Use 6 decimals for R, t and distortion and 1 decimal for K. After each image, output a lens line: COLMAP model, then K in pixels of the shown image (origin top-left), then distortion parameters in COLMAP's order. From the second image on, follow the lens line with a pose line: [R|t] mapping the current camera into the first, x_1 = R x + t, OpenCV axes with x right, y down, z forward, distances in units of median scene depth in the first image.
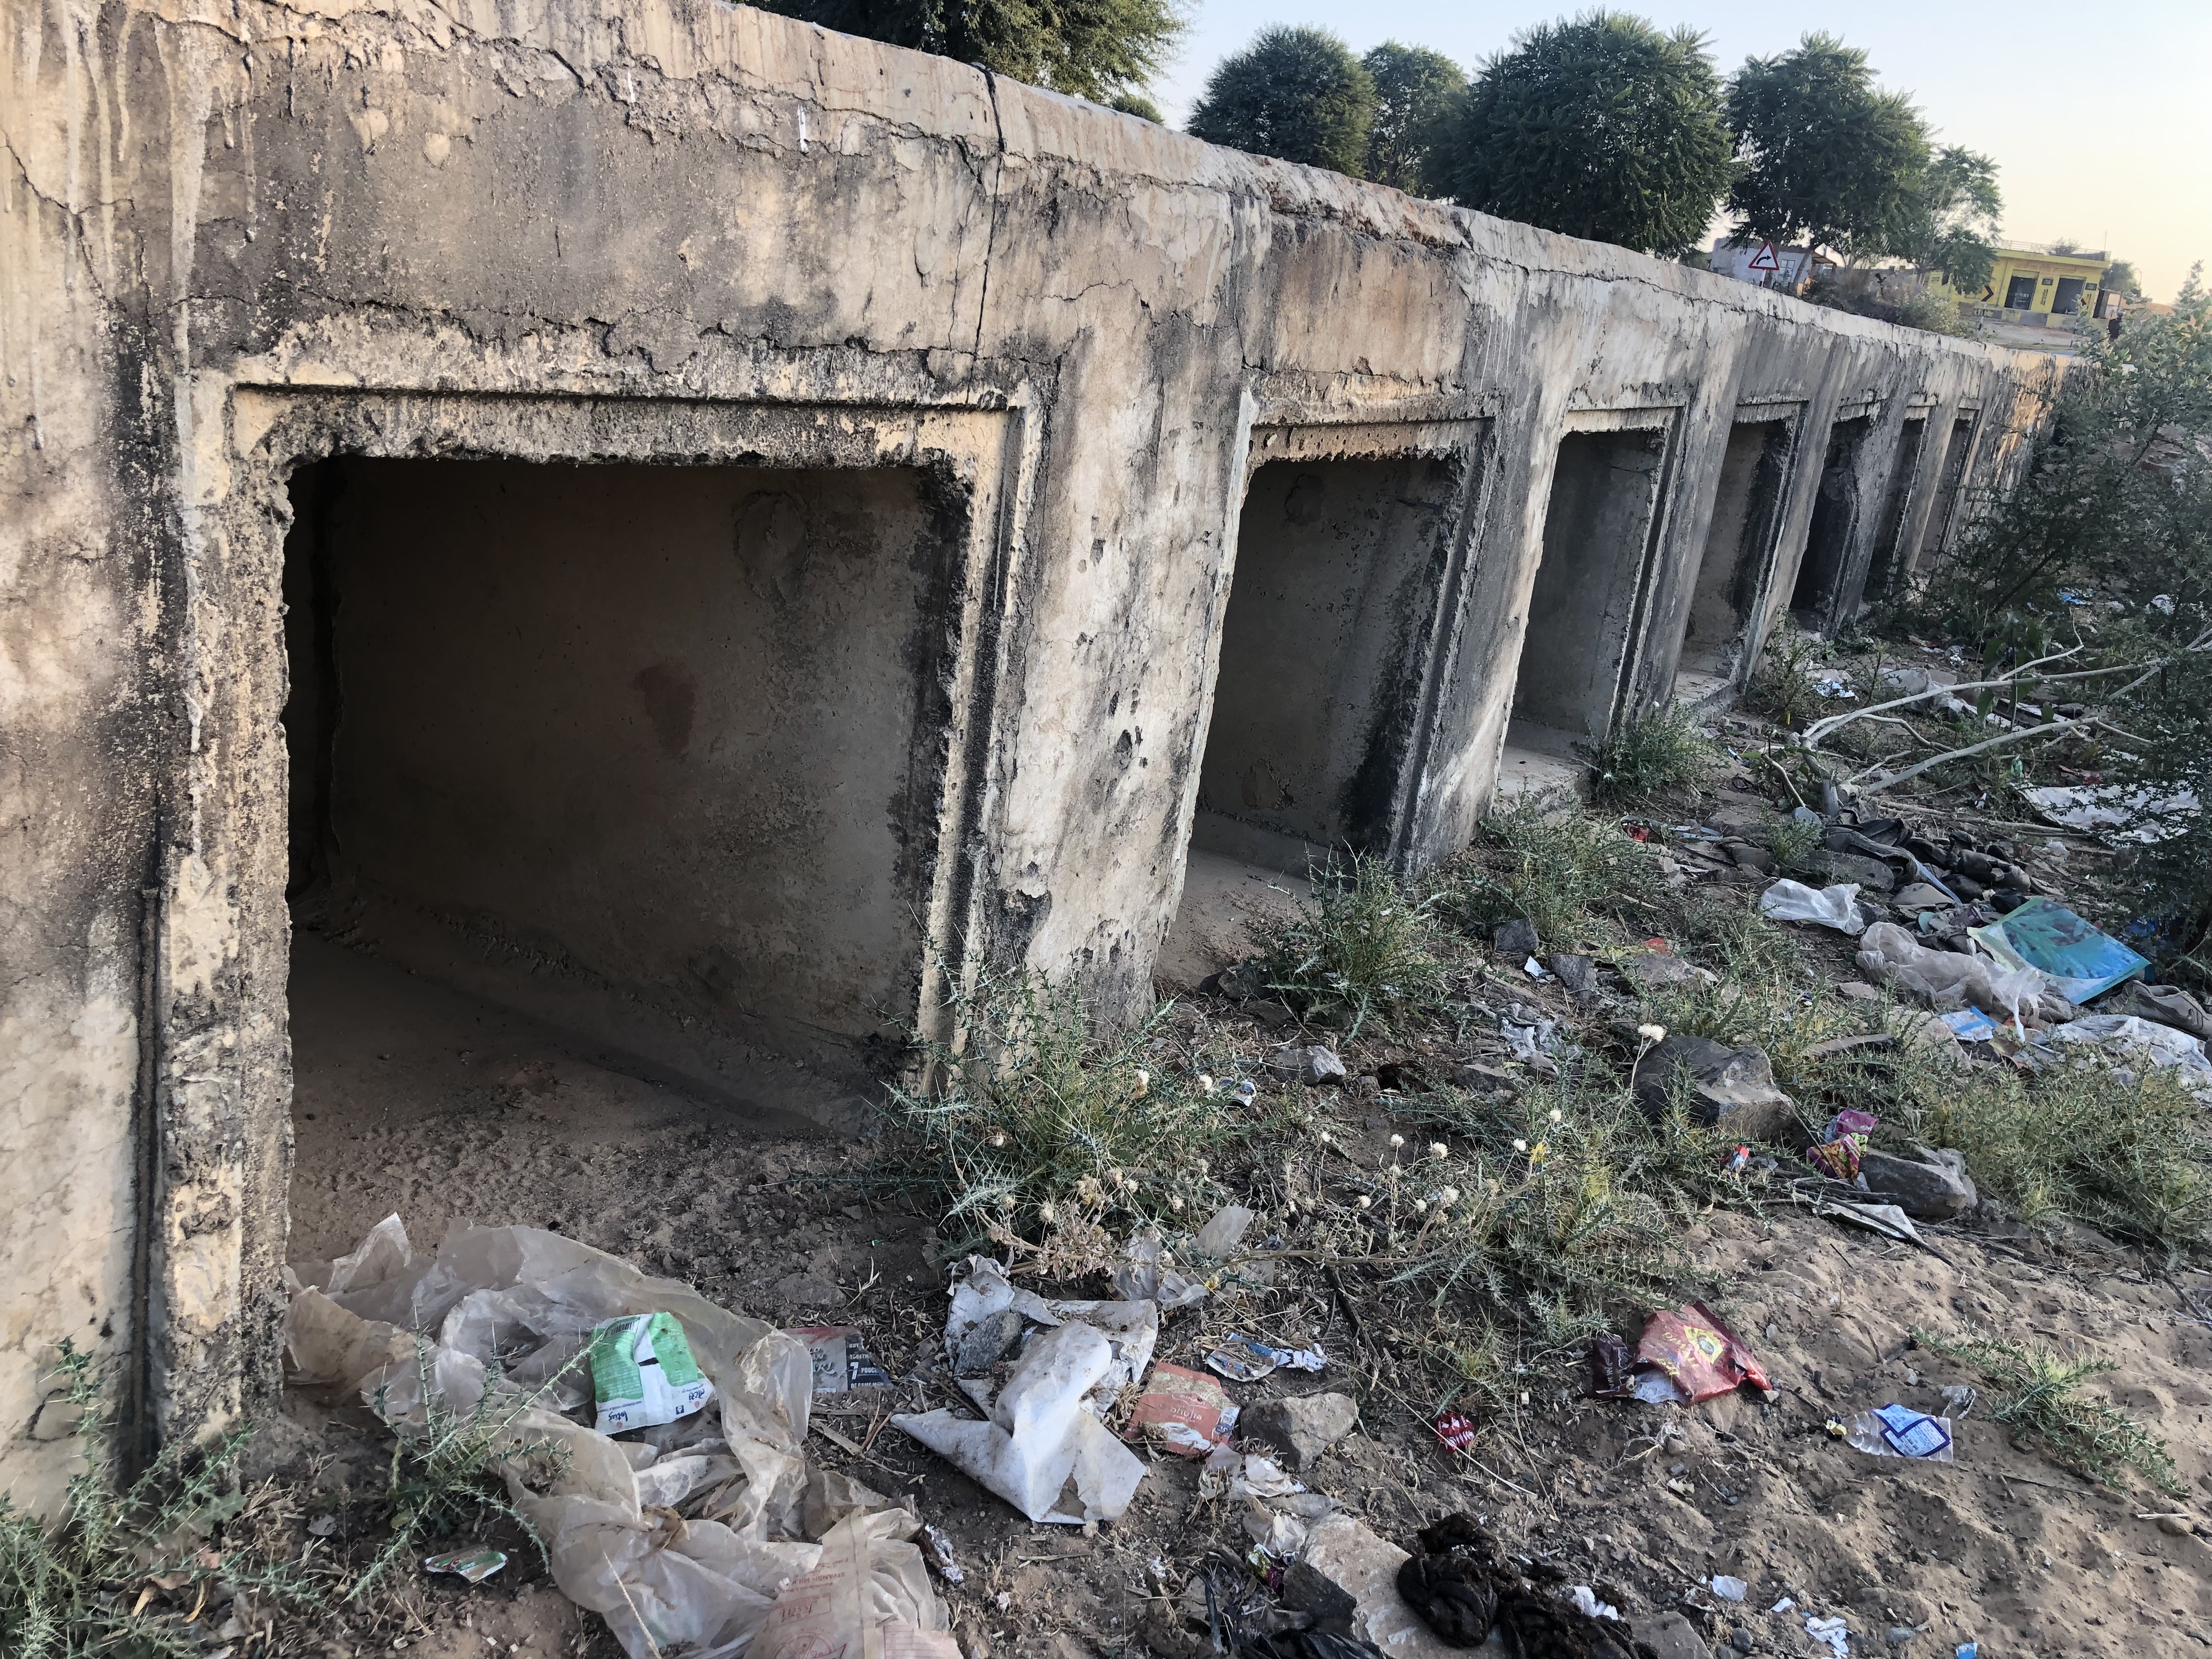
lens RADIAL K [[1812.9, 0, 1107.8], [0, 1812.9, 816.9], [0, 0, 1]] dist [0.030417, -0.027551]
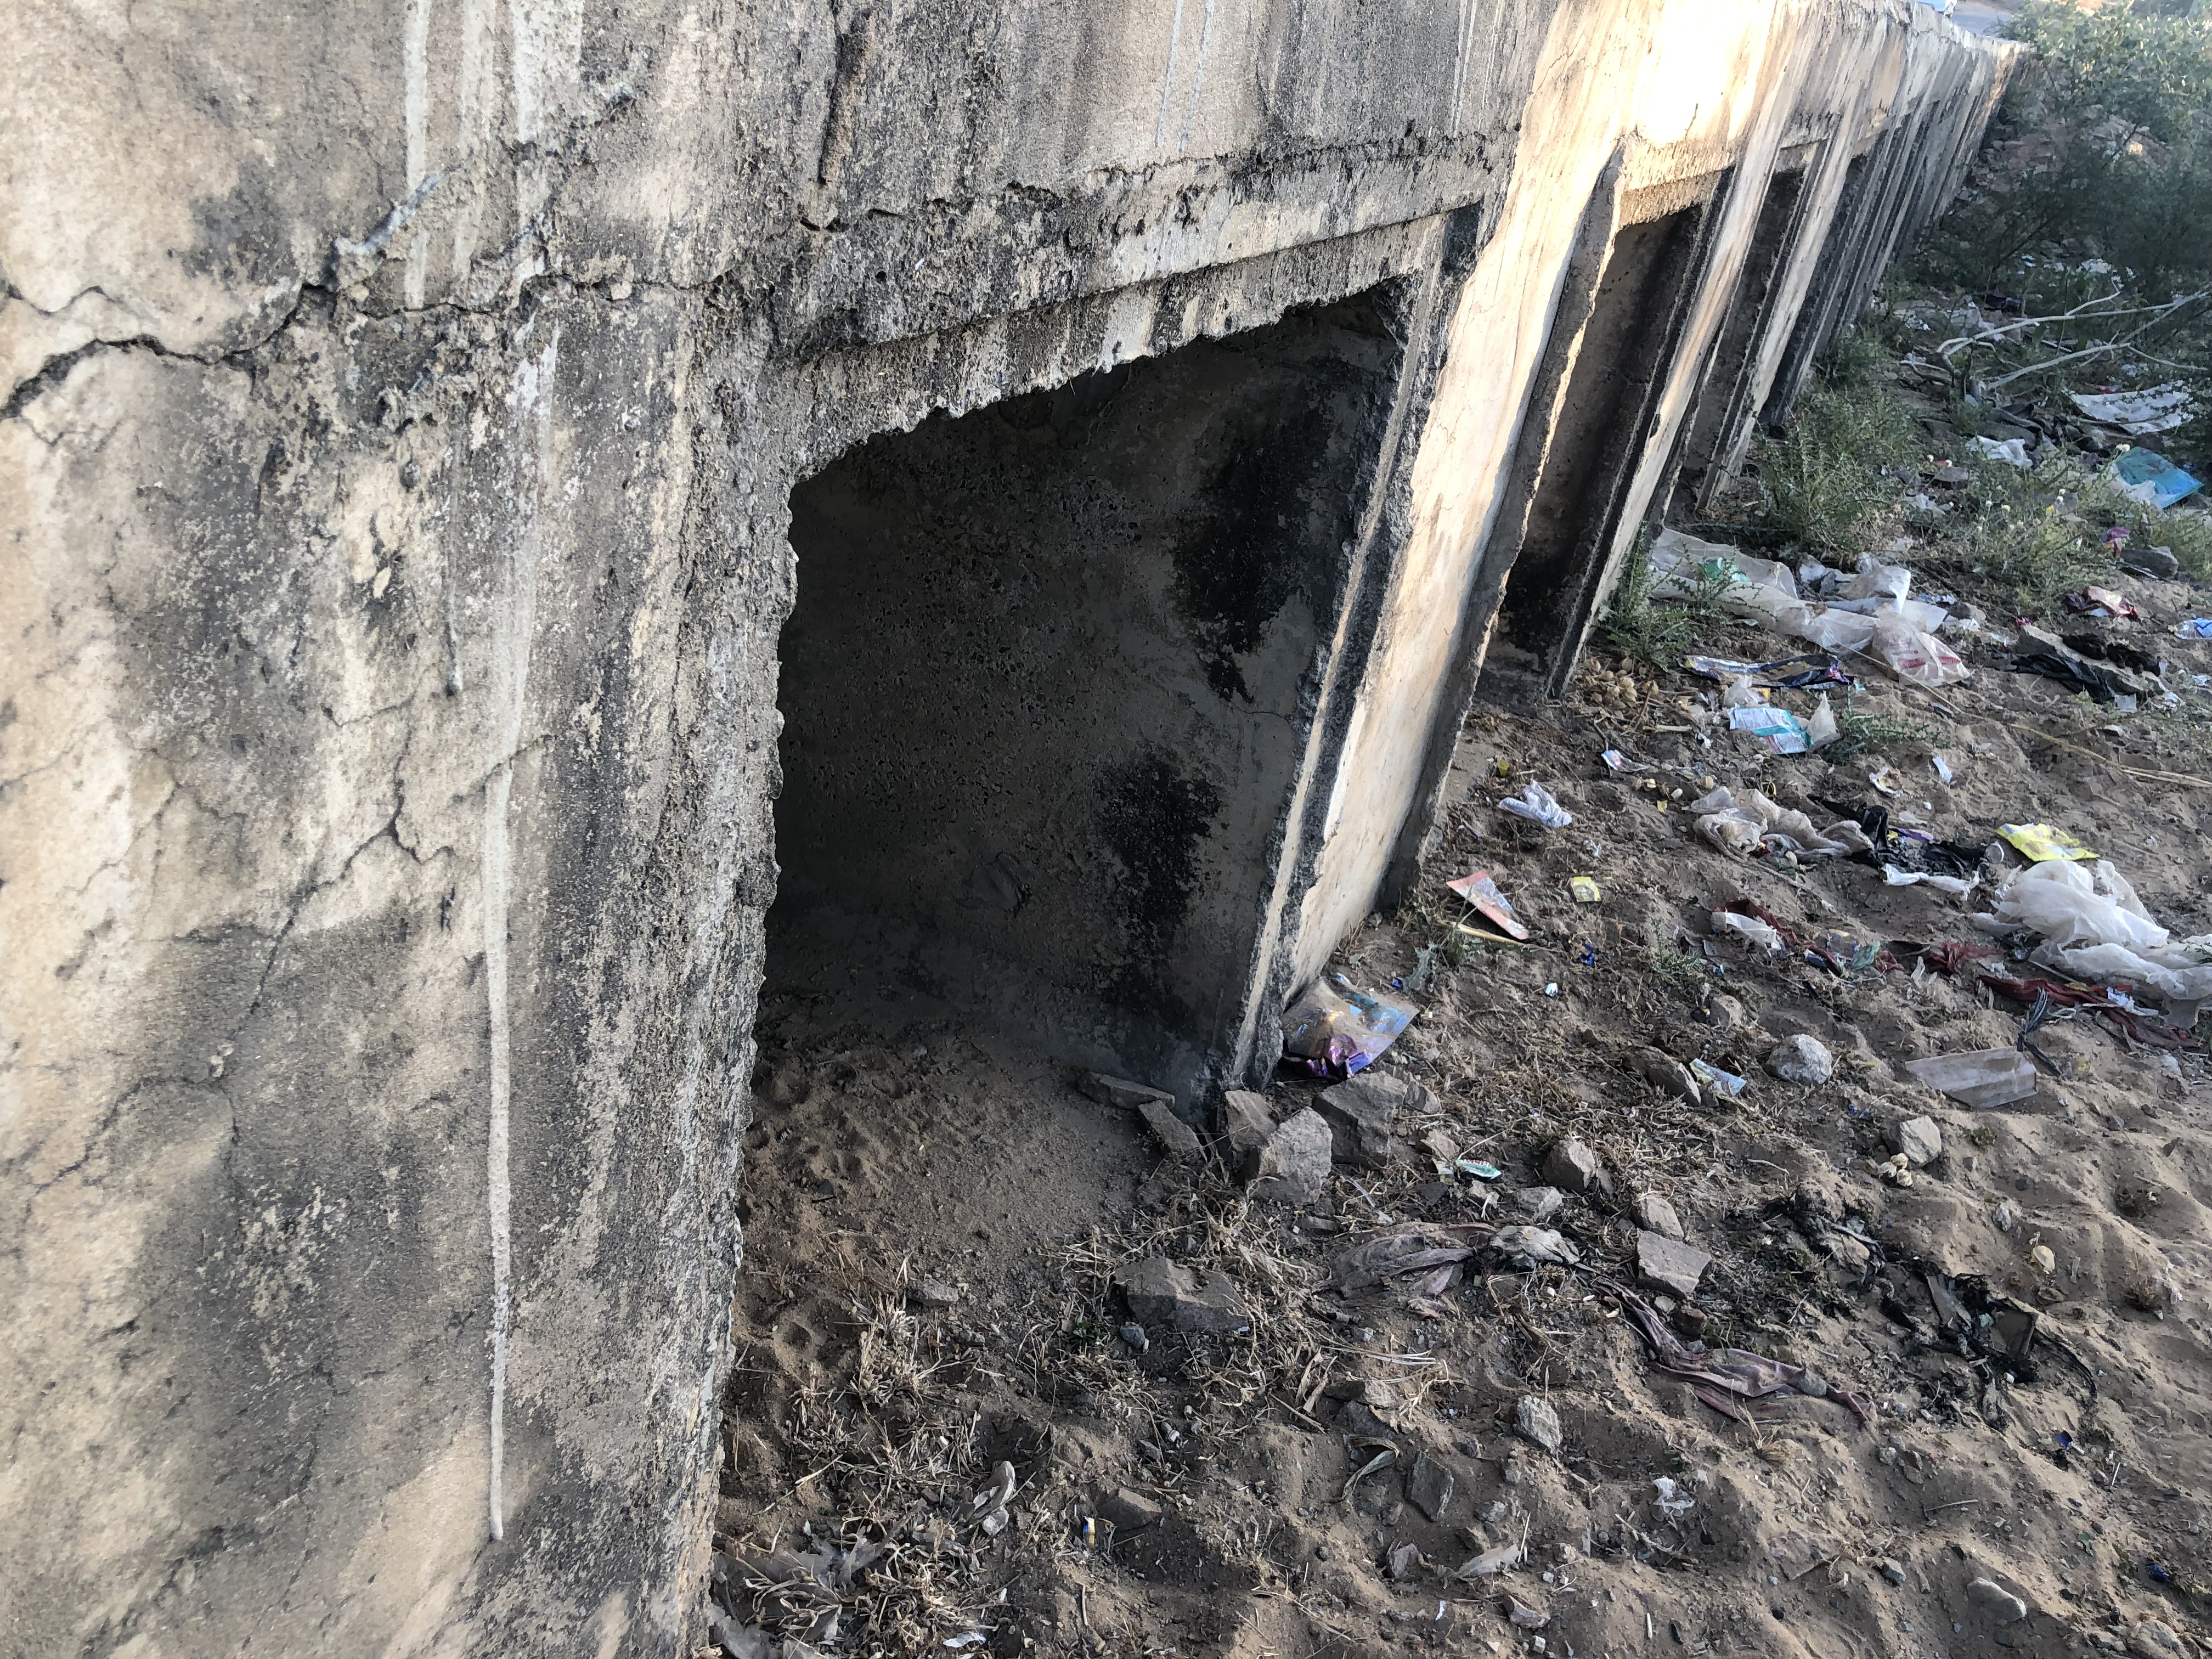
lens RADIAL K [[1812.9, 0, 1105.5], [0, 1812.9, 815.0], [0, 0, 1]] dist [0.030417, -0.027551]
pose [[0.994712, 0.001103, 0.102698, -0.489843], [-0.020334, 0.982262, 0.186408, 0.069482], [-0.100671, -0.187510, 0.977090, -0.481902]]
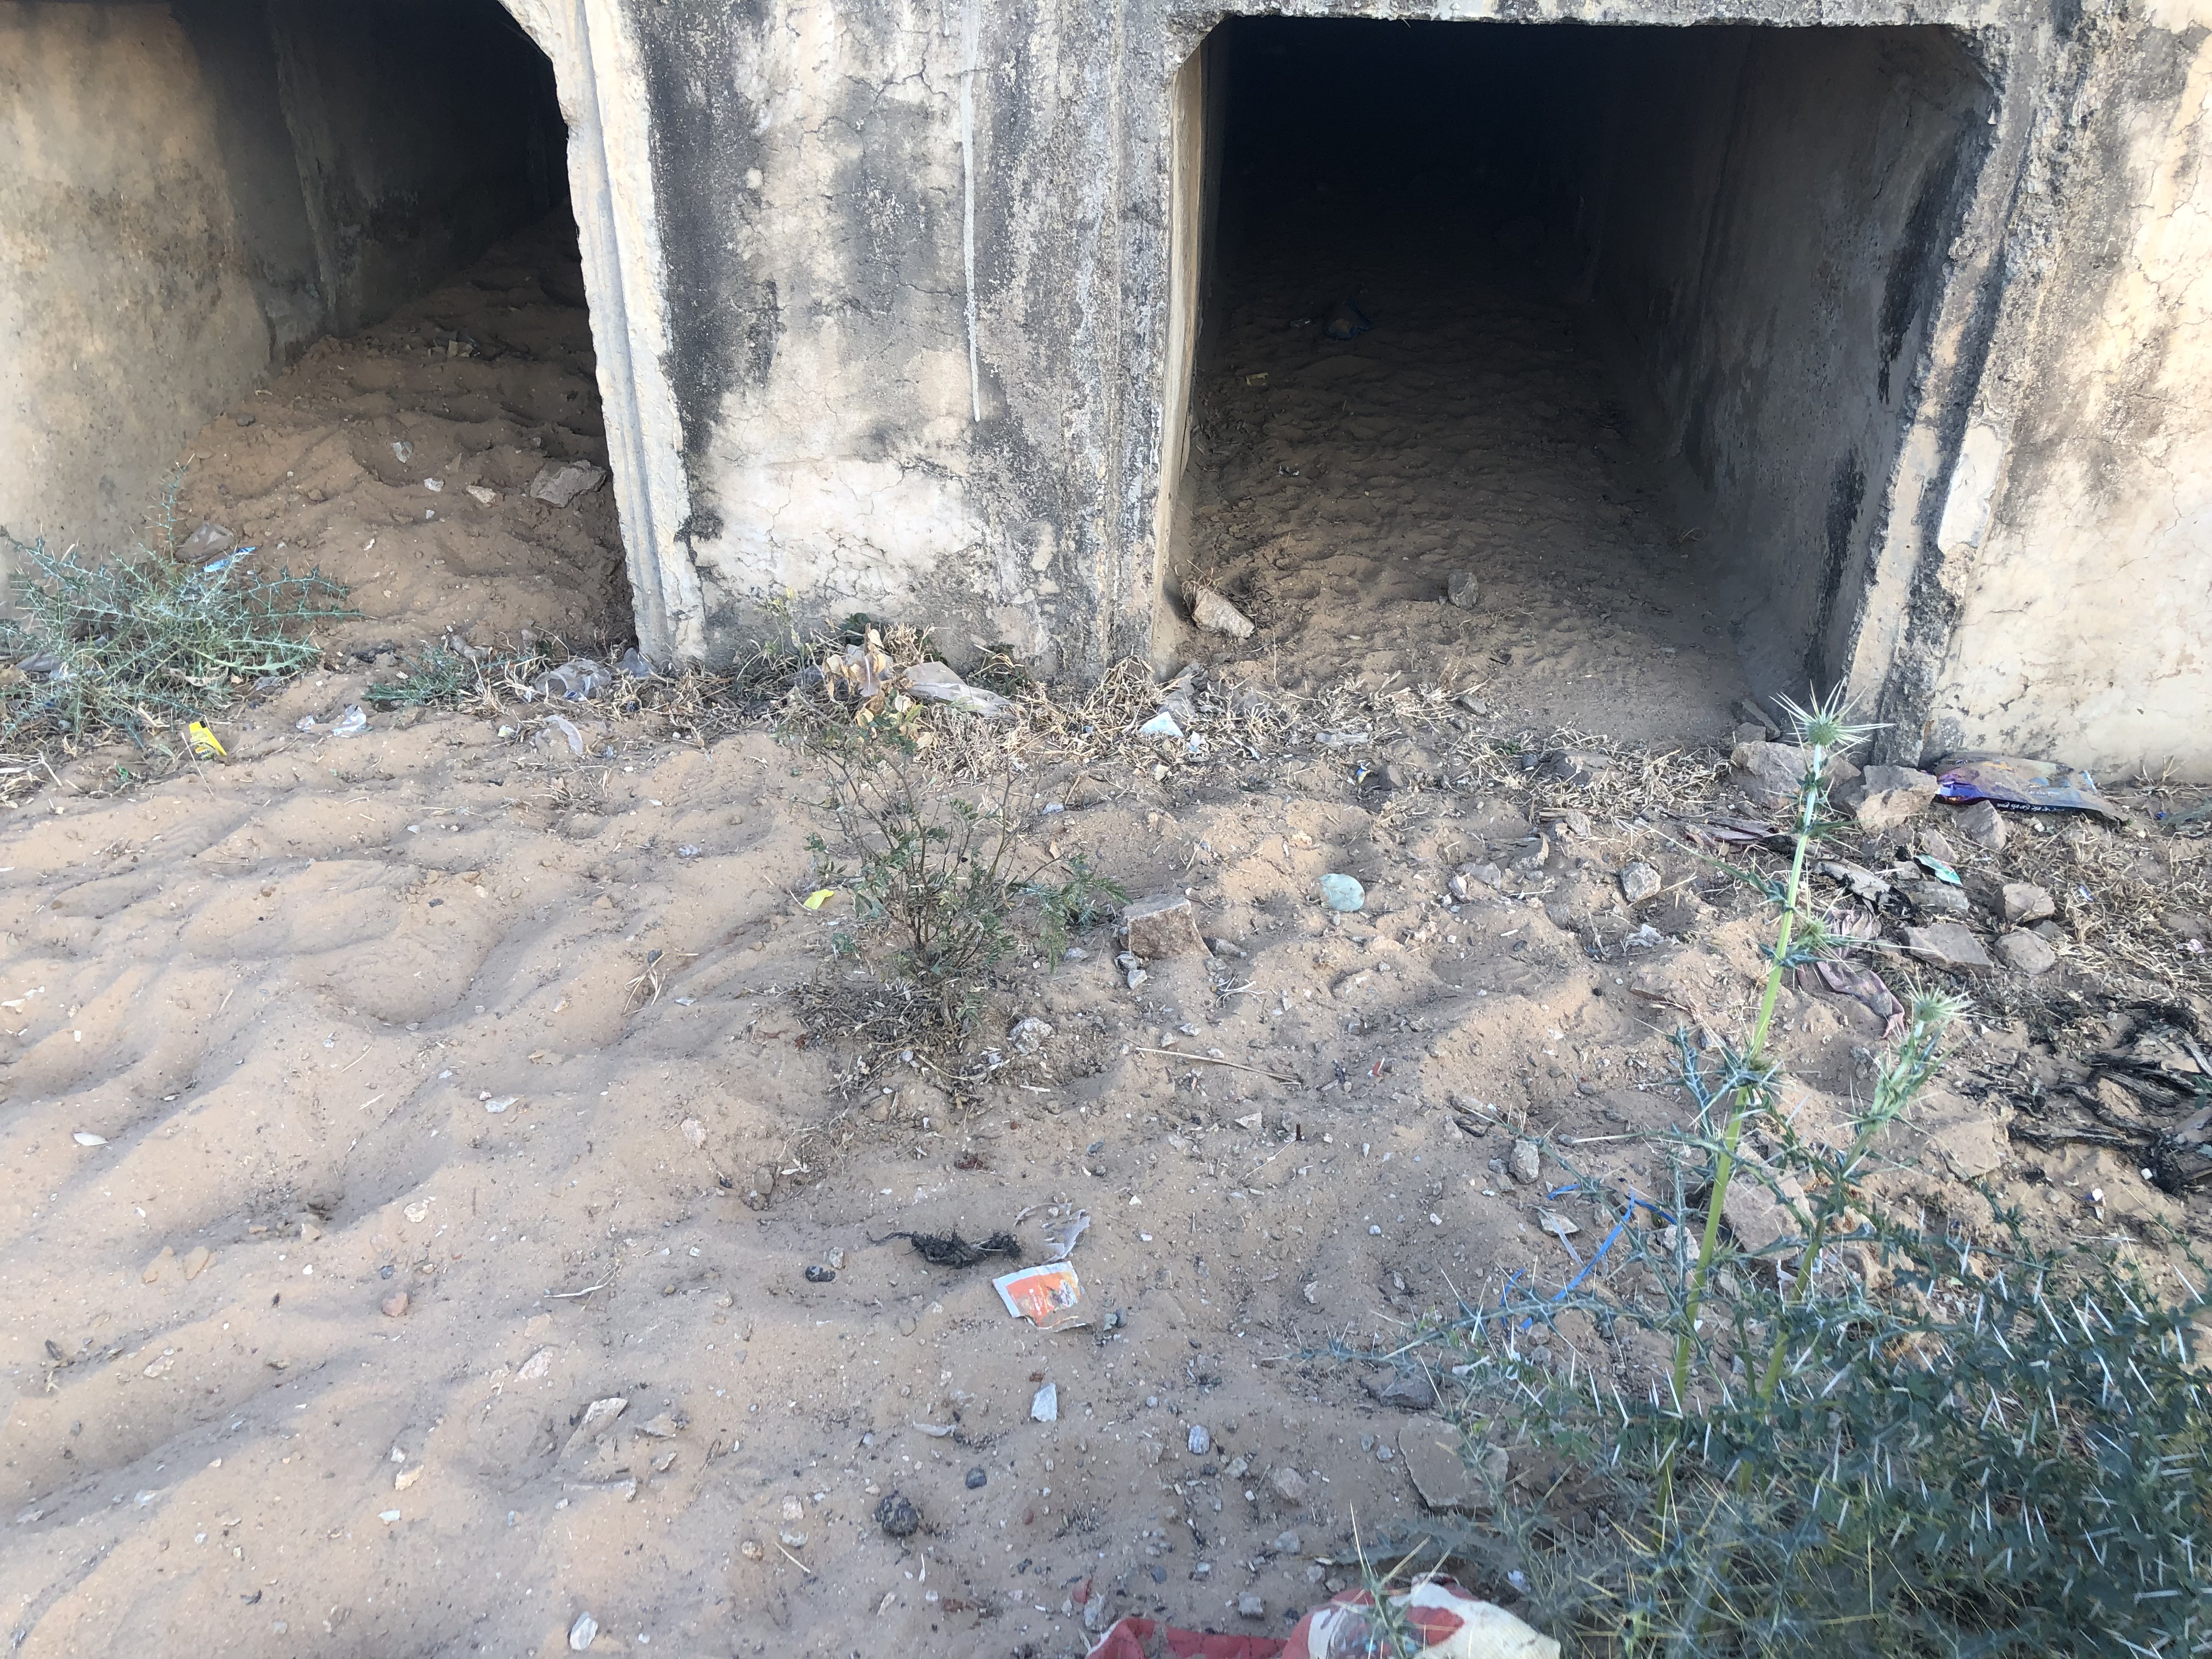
lens RADIAL K [[1812.9, 0, 1090.2], [0, 1812.9, 833.1], [0, 0, 1]] dist [0.030417, -0.027551]
pose [[0.445350, 0.363491, -0.818253, -0.072821], [-0.225861, 0.929938, 0.290175, 0.131074], [0.866401, 0.055582, 0.496246, -0.521343]]
